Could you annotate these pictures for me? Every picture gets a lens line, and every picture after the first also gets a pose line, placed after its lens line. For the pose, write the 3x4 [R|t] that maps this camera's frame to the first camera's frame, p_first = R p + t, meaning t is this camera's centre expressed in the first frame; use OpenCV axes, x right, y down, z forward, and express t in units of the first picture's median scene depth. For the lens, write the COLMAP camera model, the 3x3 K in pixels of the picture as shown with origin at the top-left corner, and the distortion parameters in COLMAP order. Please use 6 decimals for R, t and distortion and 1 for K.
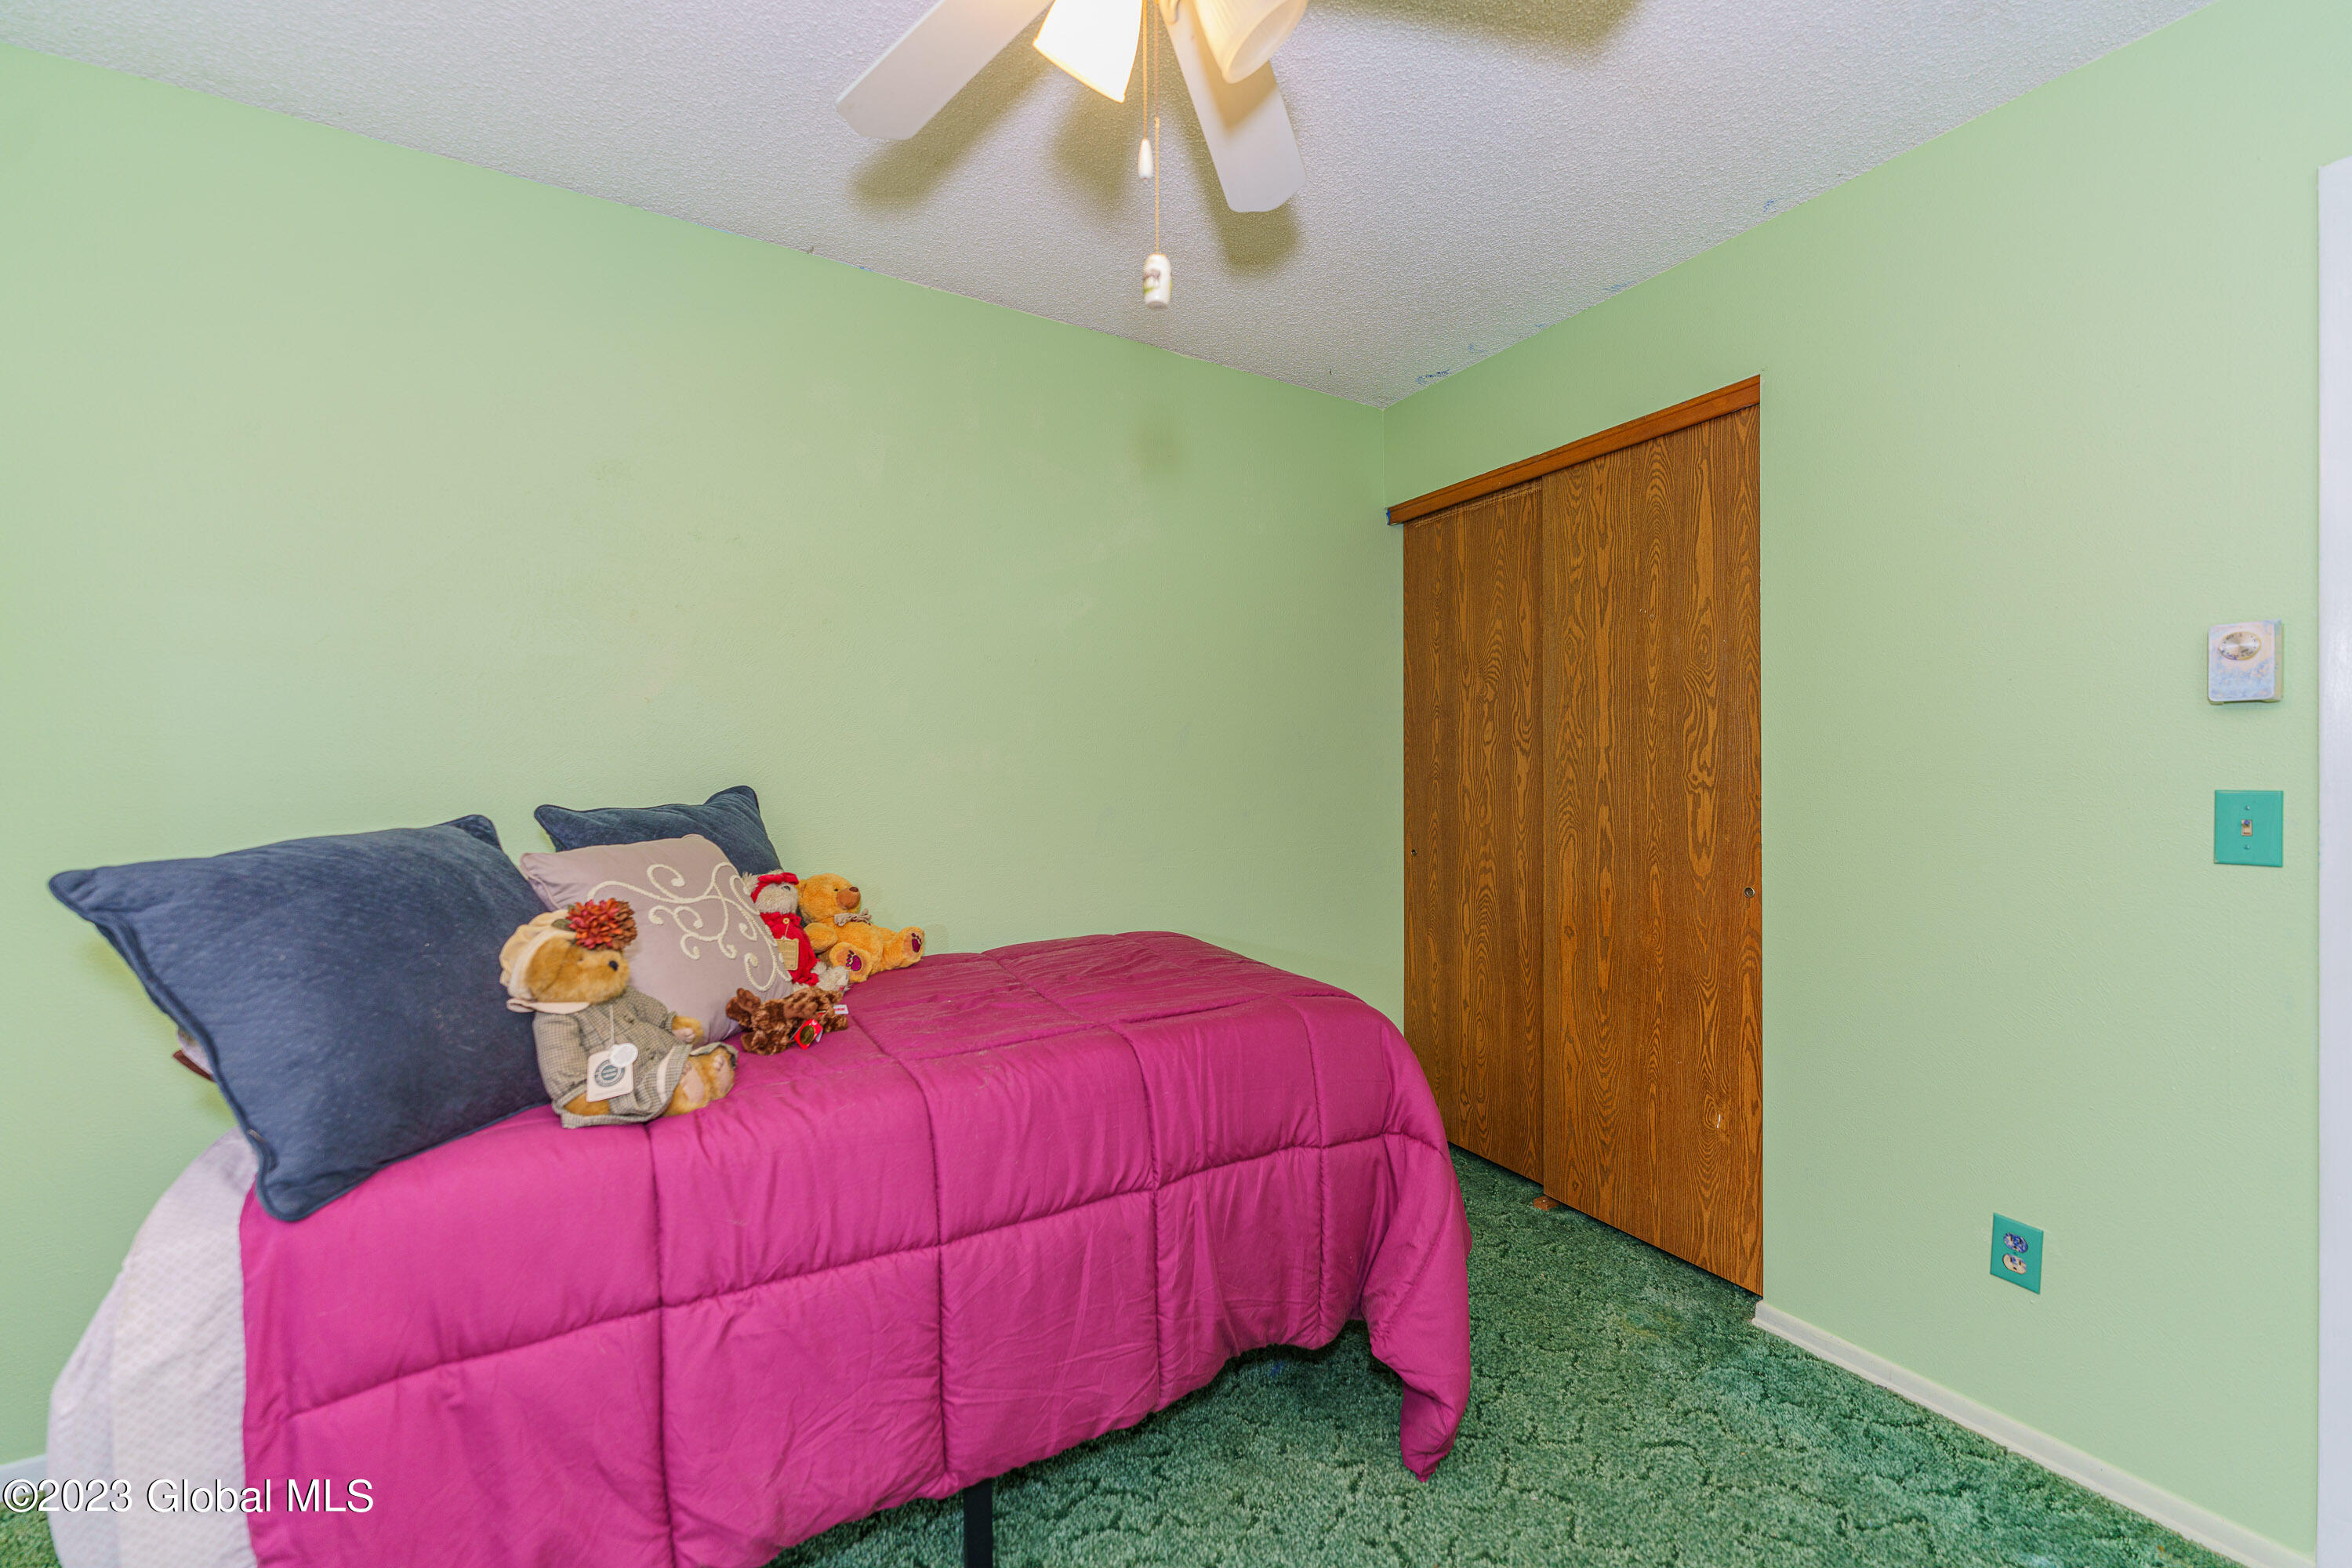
lens RADIAL K [[935.9, 0, 1180.4], [0, 935.9, 795.0], [0, 0, 1]] dist [0.003343, -0.000915]
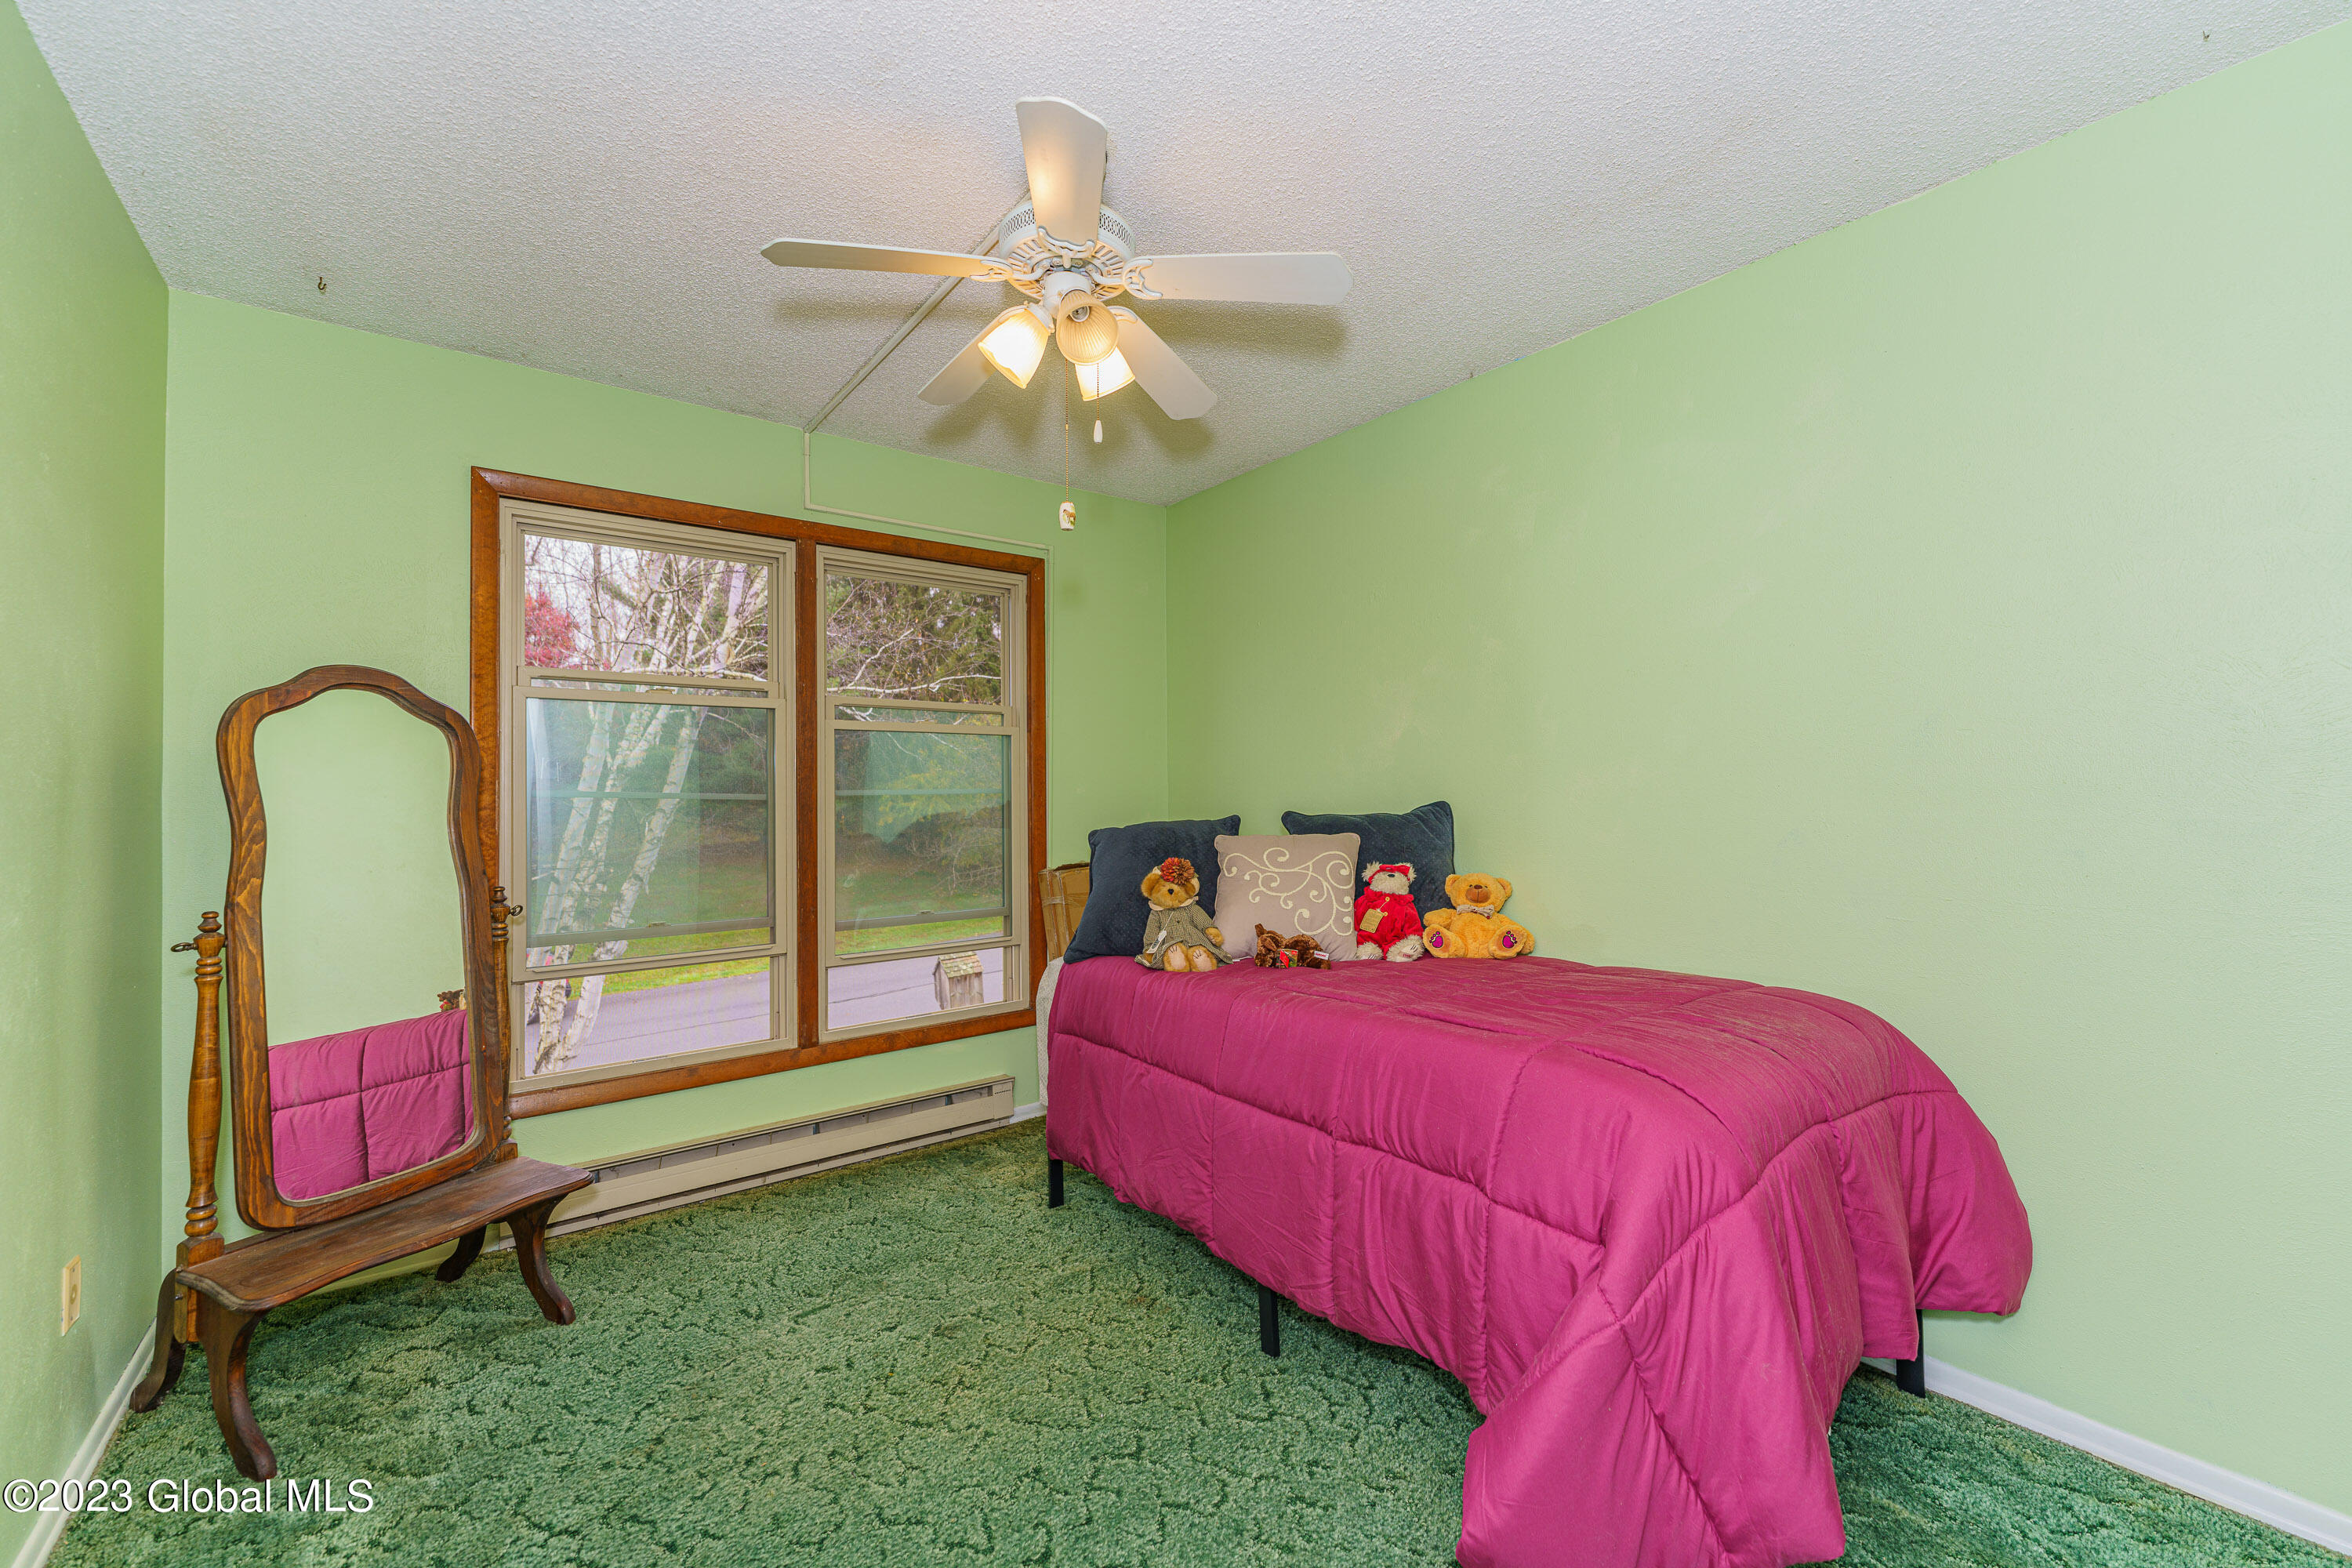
lens RADIAL K [[935.9, 0, 1179.0], [0, 935.9, 785.5], [0, 0, 1]] dist [0.003343, -0.000915]
pose [[0.128863, -0.010377, -0.991608, 1.093836], [-0.014438, 0.999820, -0.012339, -0.013501], [0.991557, 0.015907, 0.128690, 0.608048]]
